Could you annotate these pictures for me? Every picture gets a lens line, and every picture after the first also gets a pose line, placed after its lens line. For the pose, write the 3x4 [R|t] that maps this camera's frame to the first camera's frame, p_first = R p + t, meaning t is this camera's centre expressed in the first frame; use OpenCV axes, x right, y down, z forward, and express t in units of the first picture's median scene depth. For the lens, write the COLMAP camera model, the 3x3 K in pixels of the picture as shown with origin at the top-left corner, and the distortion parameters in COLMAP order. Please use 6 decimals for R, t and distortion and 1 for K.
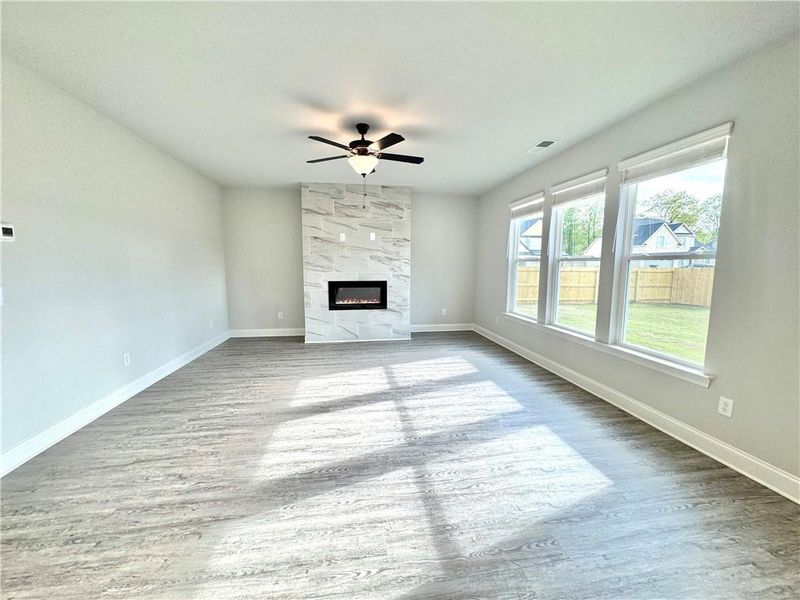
lens RADIAL K [[319.5, 0, 400.0], [0, 319.5, 300.0], [0, 0, 1]] dist [-0.000407, -0.000381]
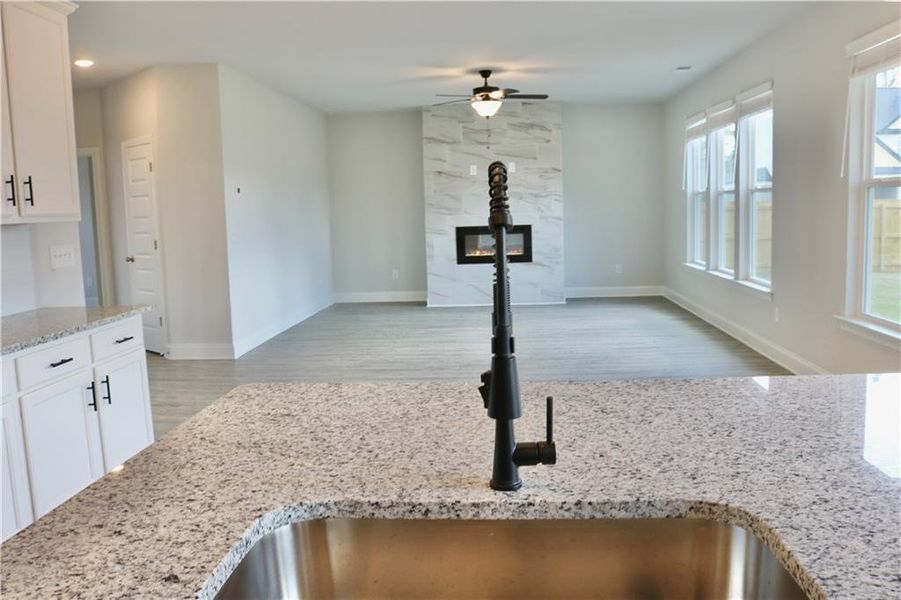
lens RADIAL K [[750.6, 0, 450.5], [0, 750.6, 300.0], [0, 0, 1]] dist [-0.131185, 0.085820]
pose [[0.973039, -0.005452, -0.230577, 0.185001], [0.009459, 0.999823, 0.016278, 0.090066], [0.230448, -0.018020, 0.972918, -0.792549]]
